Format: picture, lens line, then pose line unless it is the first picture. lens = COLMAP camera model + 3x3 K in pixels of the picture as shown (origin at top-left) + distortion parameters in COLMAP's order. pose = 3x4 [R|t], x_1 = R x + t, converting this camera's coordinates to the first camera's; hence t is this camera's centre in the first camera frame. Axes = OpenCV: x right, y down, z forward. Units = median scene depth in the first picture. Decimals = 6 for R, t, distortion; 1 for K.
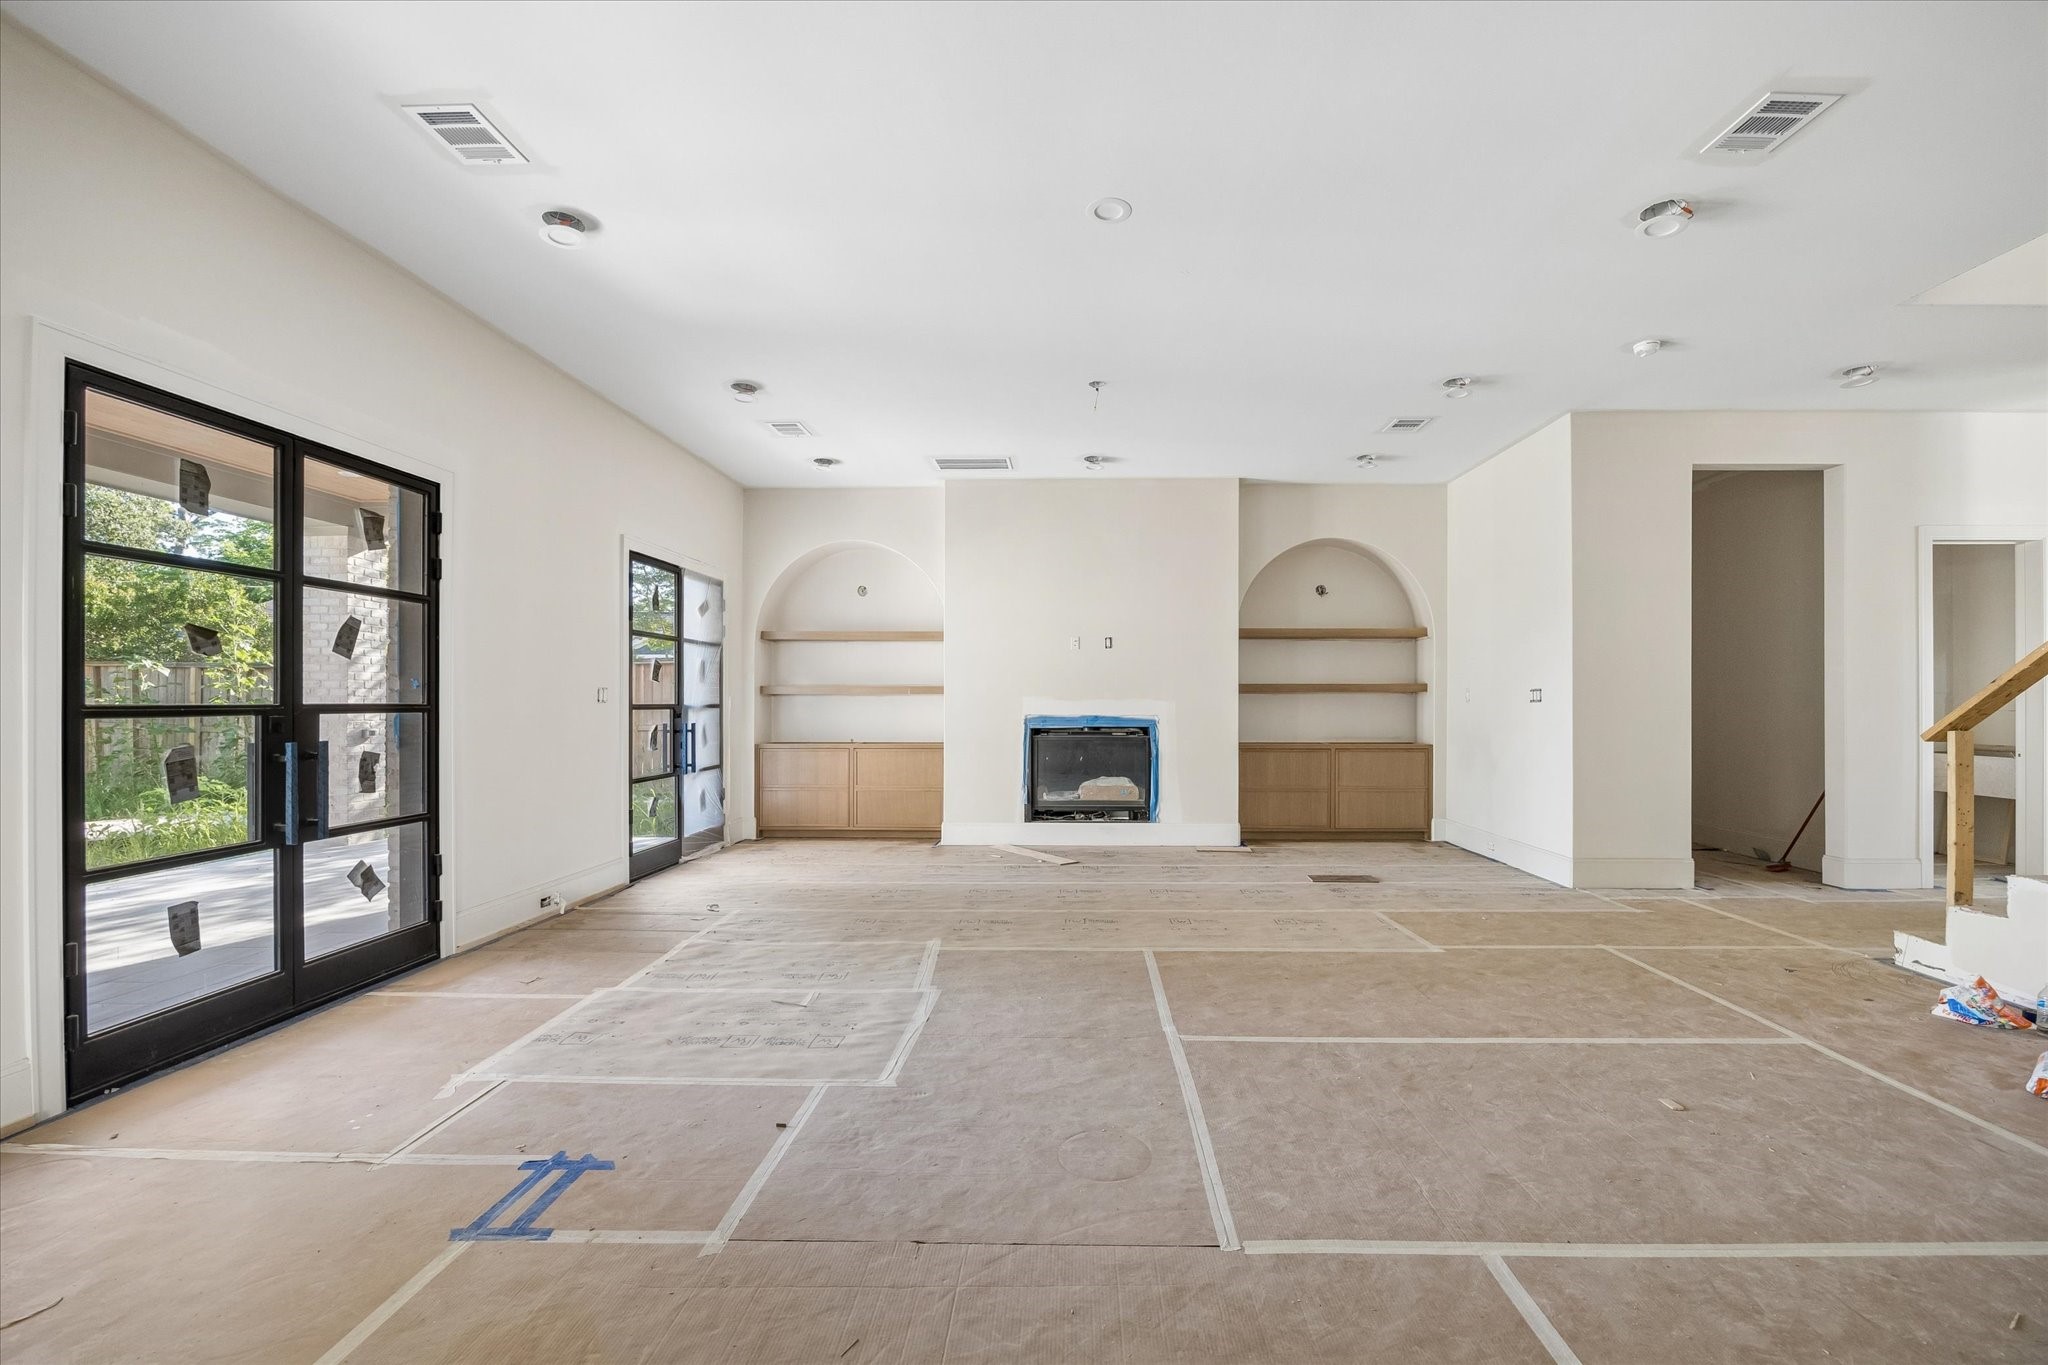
lens RADIAL K [[826.5, 0, 1059.4], [0, 826.5, 702.8], [0, 0, 1]] dist [-0.011300, -0.000317]
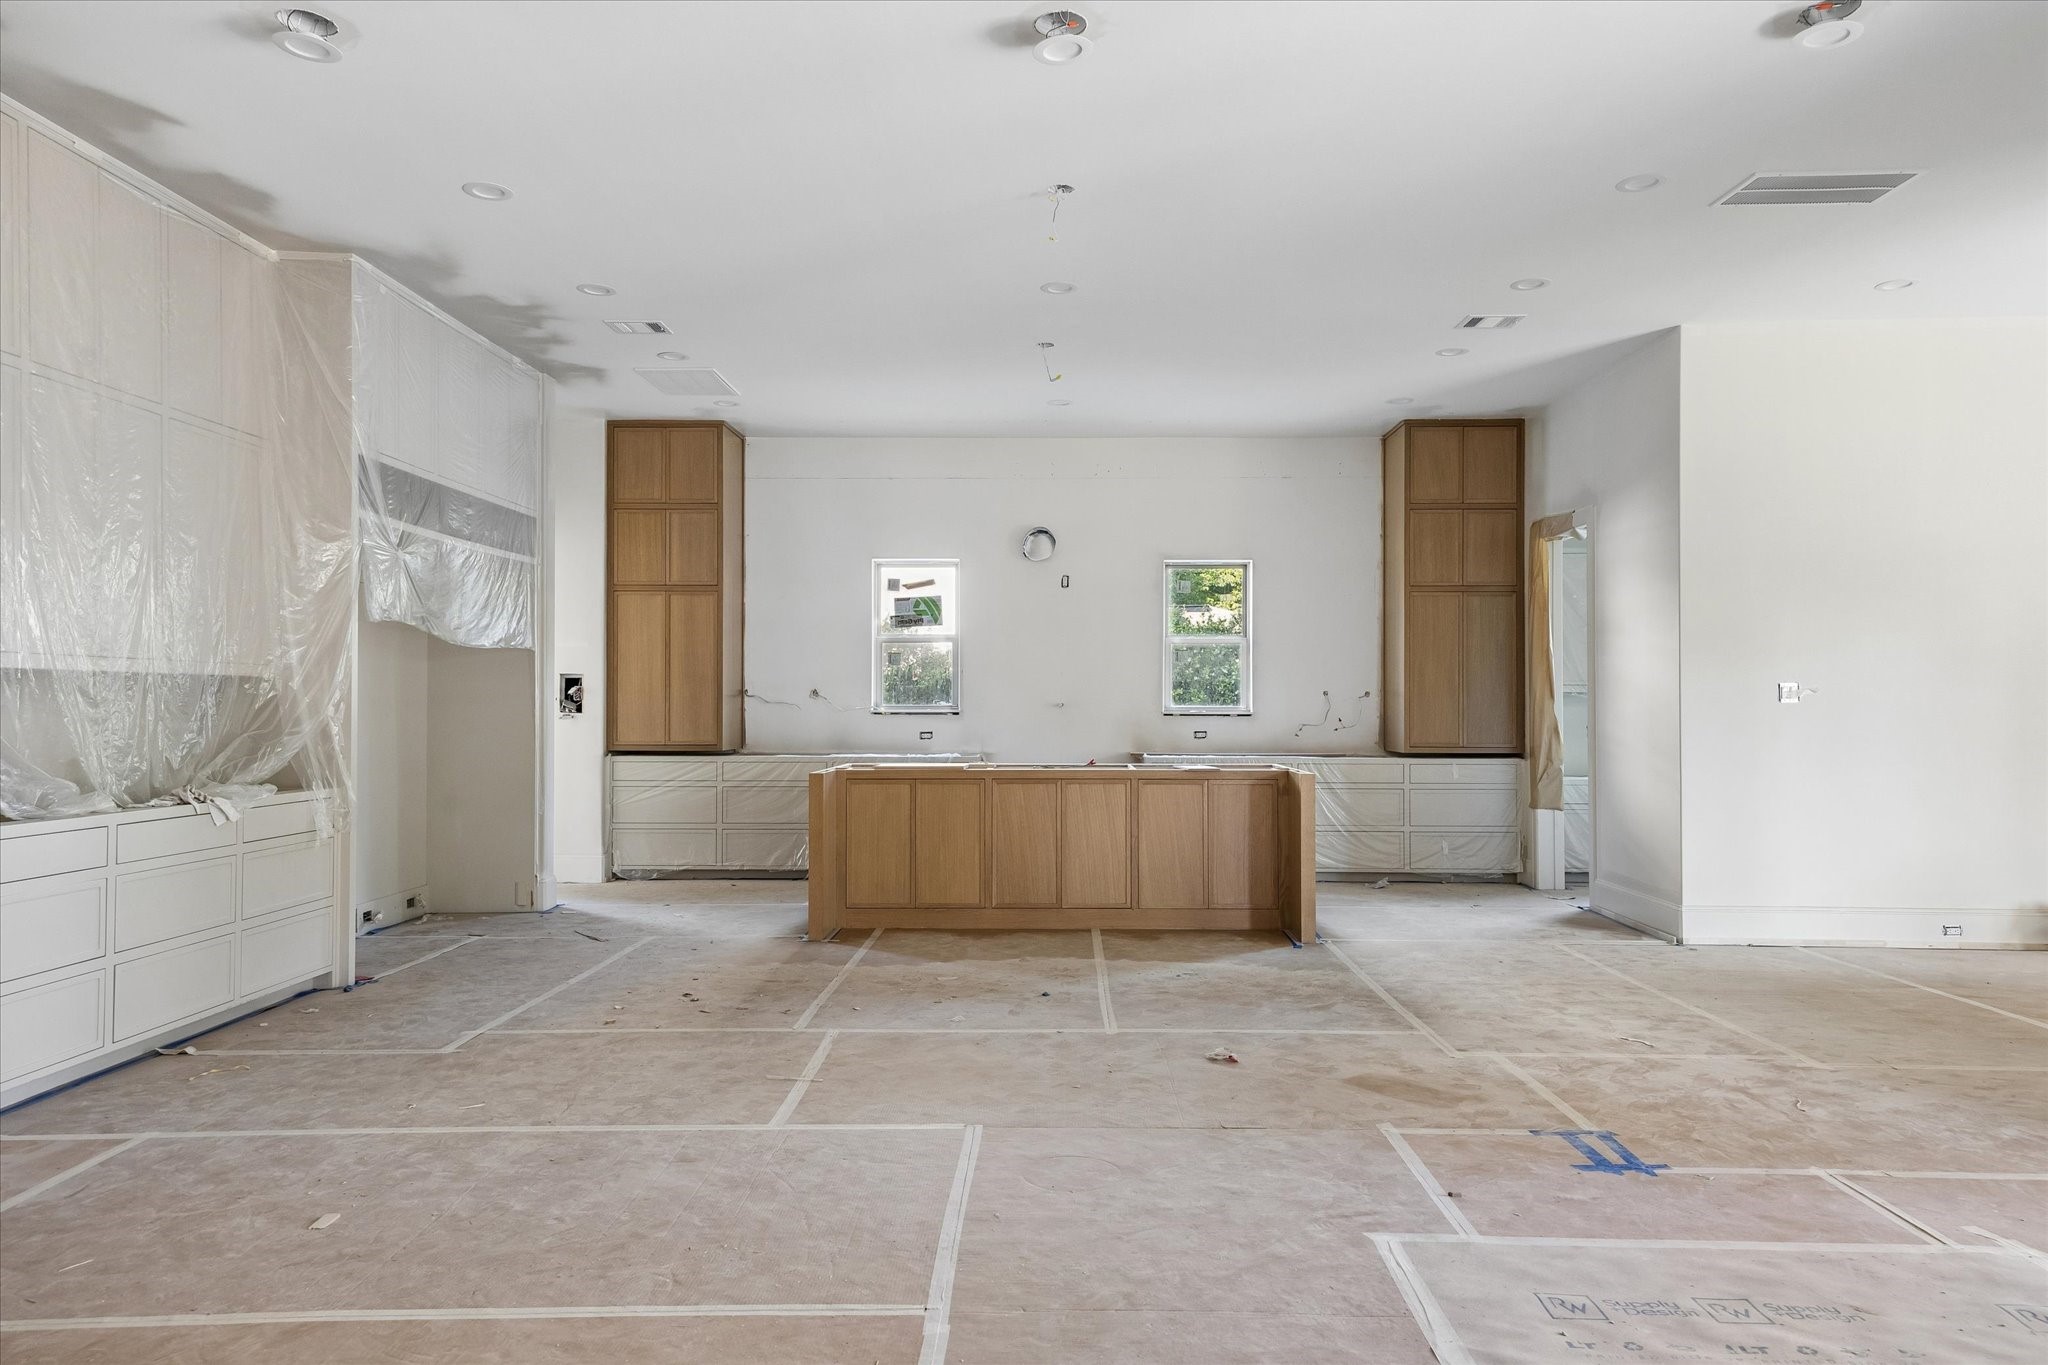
lens RADIAL K [[1373.6, 0, 1024.0], [0, 1373.6, 682.5], [0, 0, 1]] dist [0.037549, 0.000385]
pose [[-0.999996, -0.001253, 0.002461, 0.036703], [-0.001301, 0.999810, -0.019463, 0.005931], [-0.002437, -0.019466, -0.999808, 0.878935]]
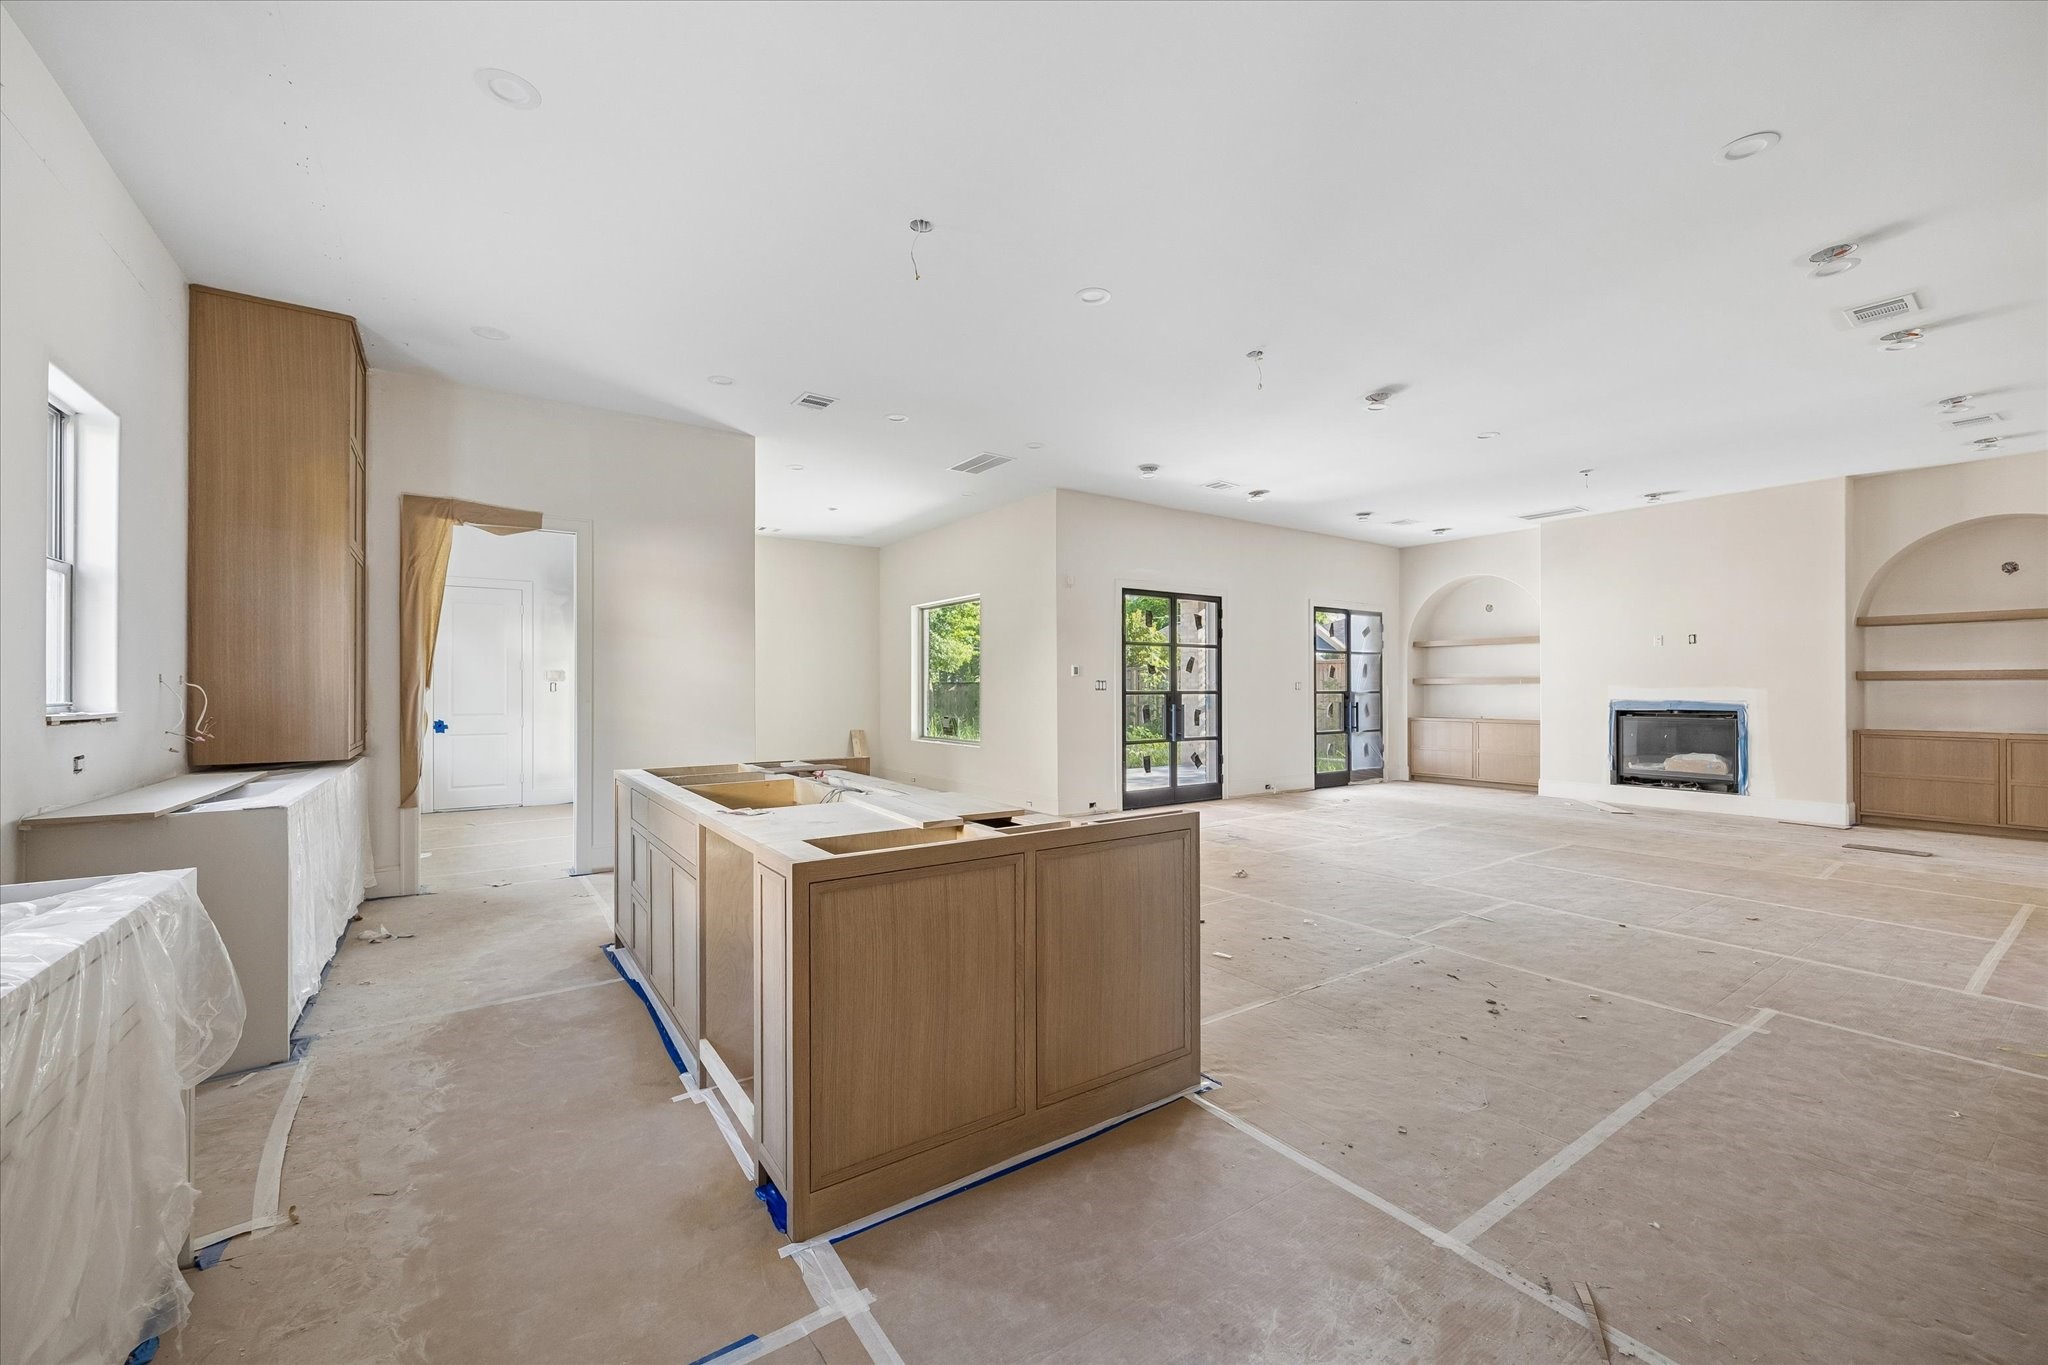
lens RADIAL K [[812.0, 0, 1024.0], [0, 812.0, 682.5], [0, 0, 1]] dist [-0.002912, -0.000387]
pose [[0.588412, -0.007575, -0.808525, 0.473116], [0.000888, 0.999962, -0.008723, -0.001576], [0.808560, 0.004415, 0.588397, -0.493845]]
